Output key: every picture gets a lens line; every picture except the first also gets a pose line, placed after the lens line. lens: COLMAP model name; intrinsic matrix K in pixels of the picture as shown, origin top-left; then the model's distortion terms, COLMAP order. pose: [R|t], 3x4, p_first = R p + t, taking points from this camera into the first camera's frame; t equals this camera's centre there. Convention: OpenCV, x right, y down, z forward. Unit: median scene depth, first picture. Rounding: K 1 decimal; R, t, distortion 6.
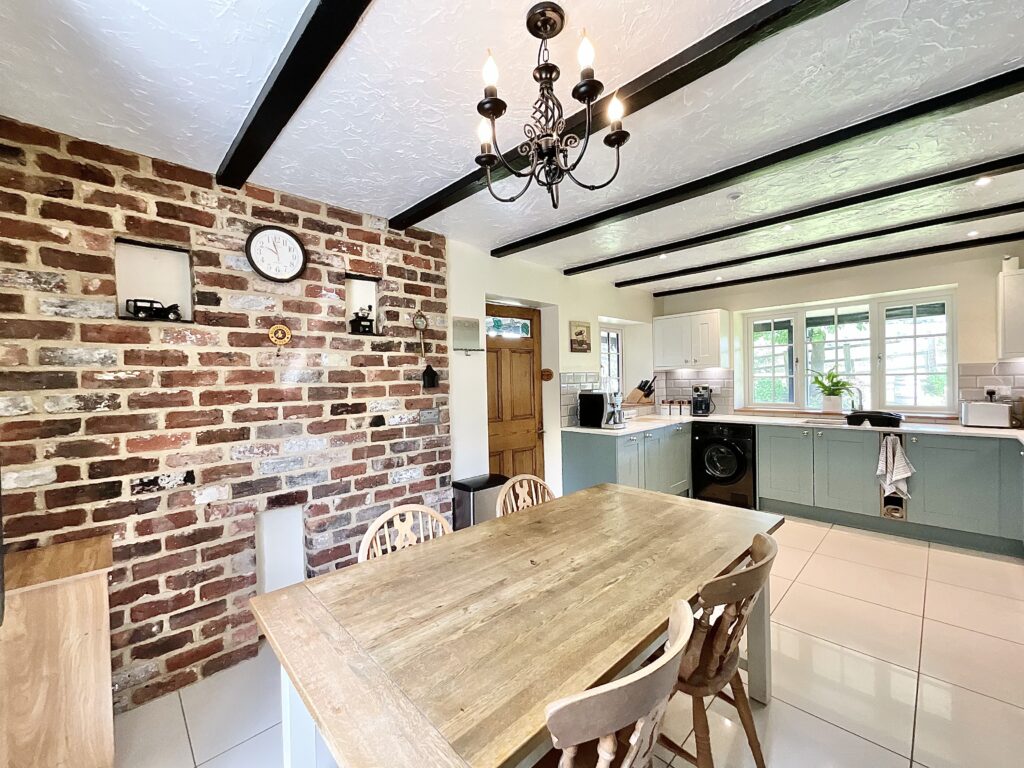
lens RADIAL K [[411.4, 0, 521.2], [0, 411.4, 382.6], [0, 0, 1]] dist [-0.001033, -0.000177]
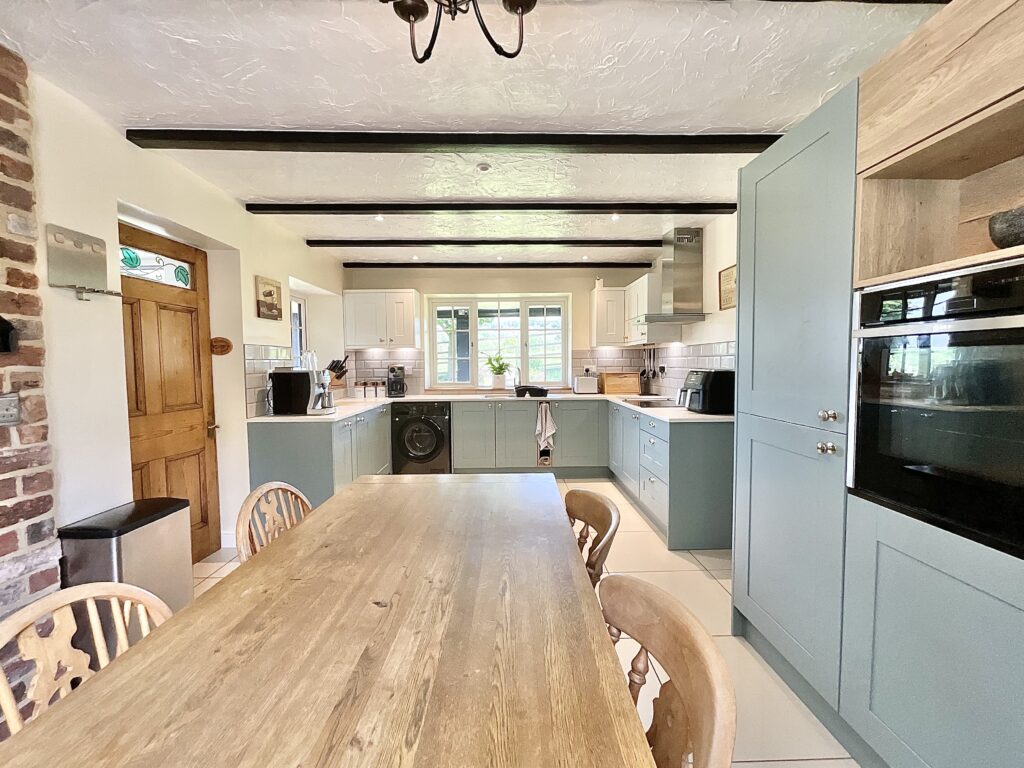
lens RADIAL K [[416.1, 0, 511.2], [0, 416.1, 382.2], [0, 0, 1]] dist [-0.000322, 0.000384]
pose [[0.699519, -0.020359, 0.714324, -0.108935], [0.001090, 0.999623, 0.027423, 0.026293], [-0.714613, -0.018404, 0.699278, 0.151792]]
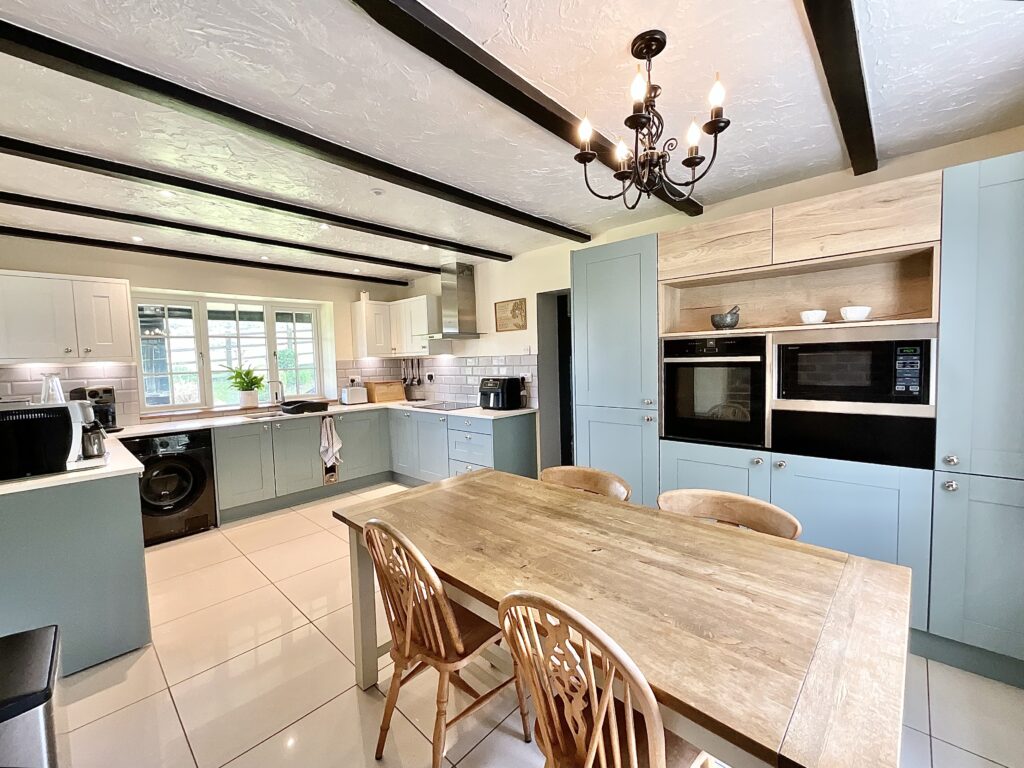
lens RADIAL K [[416.1, 0, 511.2], [0, 416.1, 382.2], [0, 0, 1]] dist [-0.000322, 0.000384]
pose [[-0.019843, -0.034439, 0.999210, -0.354566], [0.037748, 0.998668, 0.035170, -0.000590], [-0.999090, 0.038416, -0.018517, 0.455741]]
